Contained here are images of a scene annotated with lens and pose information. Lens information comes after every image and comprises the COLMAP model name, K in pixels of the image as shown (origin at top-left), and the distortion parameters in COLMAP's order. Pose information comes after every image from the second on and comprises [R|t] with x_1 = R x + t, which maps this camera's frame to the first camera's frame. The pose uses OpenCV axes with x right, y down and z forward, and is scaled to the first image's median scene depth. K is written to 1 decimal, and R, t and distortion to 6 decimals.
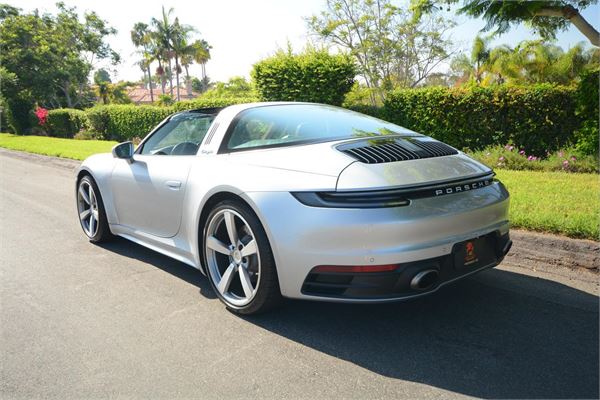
lens RADIAL K [[491.4, 0, 296.1], [0, 491.4, 203.5], [0, 0, 1]] dist [-0.003878, 0.050427]
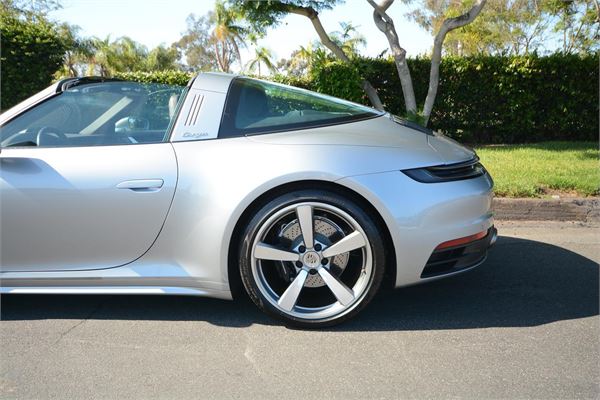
lens RADIAL K [[491.4, 0, 296.1], [0, 491.4, 203.5], [0, 0, 1]] dist [-0.003878, 0.050427]
pose [[0.703379, -0.127021, 0.699373, -0.221944], [0.116462, 0.991202, 0.062894, -0.011968], [-0.701209, 0.037213, 0.711984, 0.140291]]
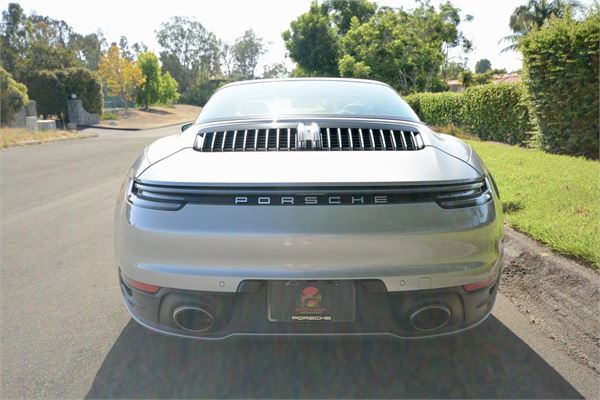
lens RADIAL K [[491.4, 0, 296.1], [0, 491.4, 203.5], [0, 0, 1]] dist [-0.003878, 0.050427]
pose [[0.747296, 0.135810, -0.650465, 0.227288], [-0.122713, 0.990260, 0.065775, -0.020771], [0.653062, 0.030667, 0.756683, 0.153930]]
